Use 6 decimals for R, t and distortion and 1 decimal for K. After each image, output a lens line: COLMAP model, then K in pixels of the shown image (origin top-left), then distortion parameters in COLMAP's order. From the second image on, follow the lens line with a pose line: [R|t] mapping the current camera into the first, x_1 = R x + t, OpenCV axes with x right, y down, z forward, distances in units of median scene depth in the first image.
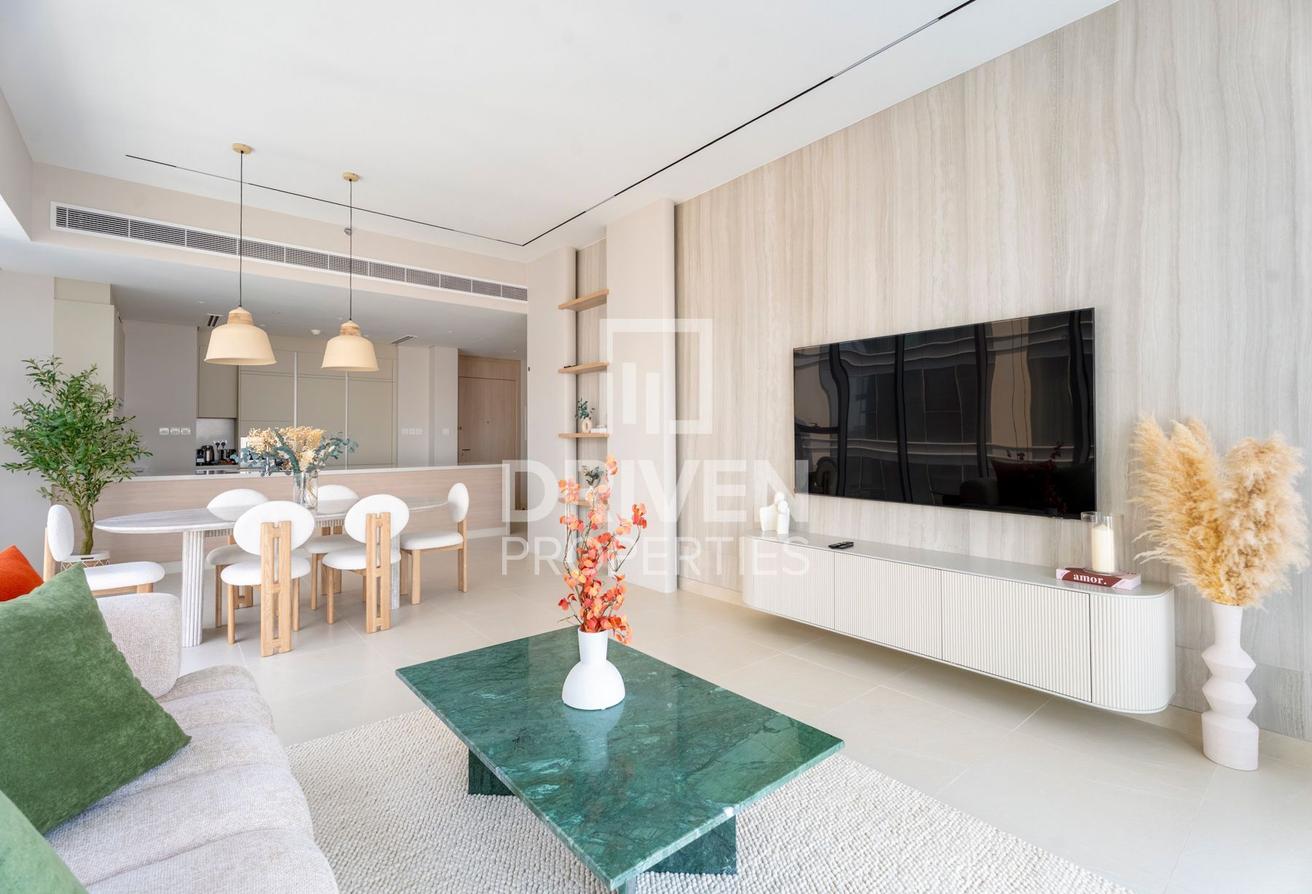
lens RADIAL K [[585.5, 0, 660.9], [0, 585.5, 444.8], [0, 0, 1]] dist [0.000567, 0.000244]
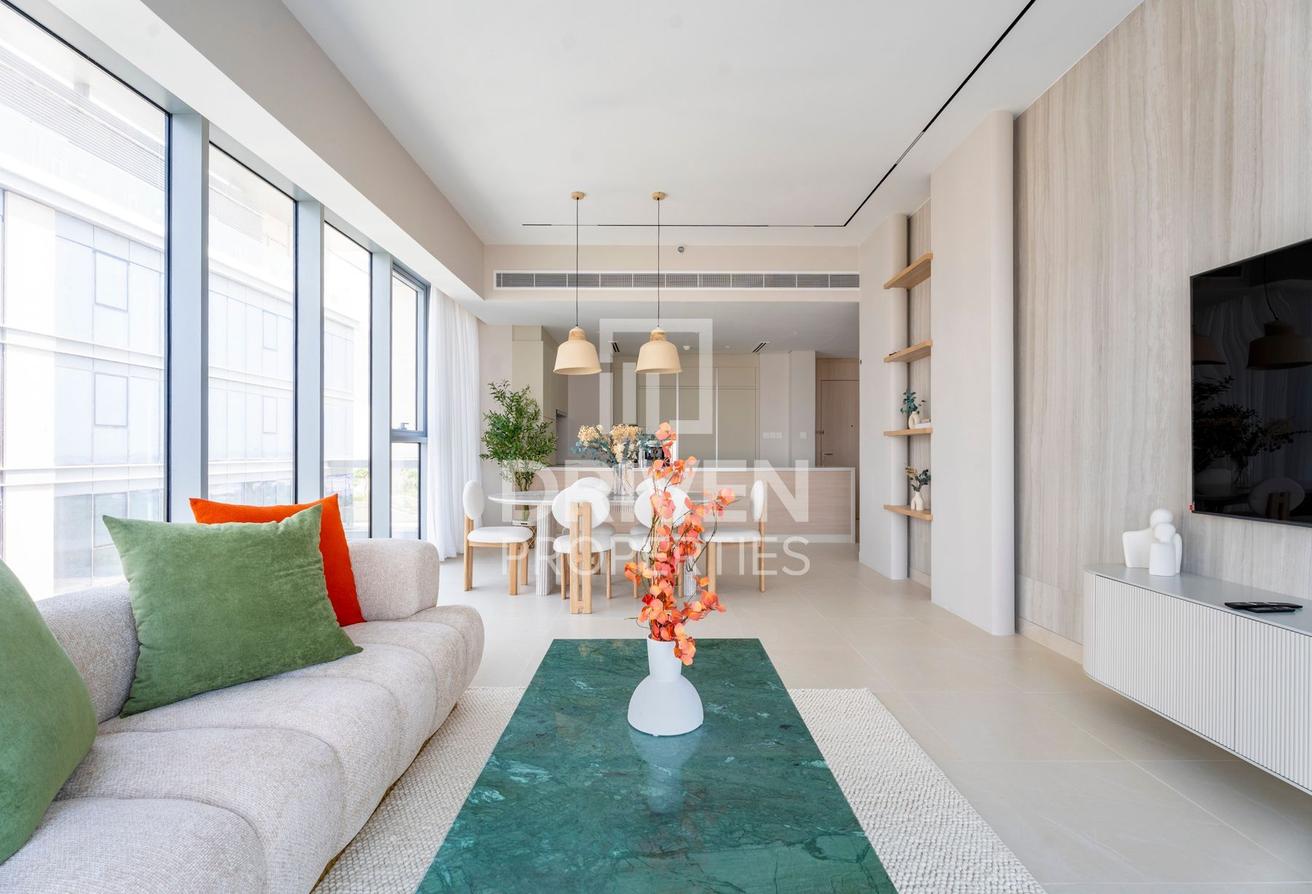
lens RADIAL K [[579.8, 0, 655.8], [0, 579.8, 461.4], [0, 0, 1]] dist [-0.000379, 0.000737]
pose [[0.768324, 0.018565, -0.639792, 0.183319], [-0.011951, 0.999821, 0.014660, 0.026053], [0.639949, -0.003618, 0.768409, 0.170712]]
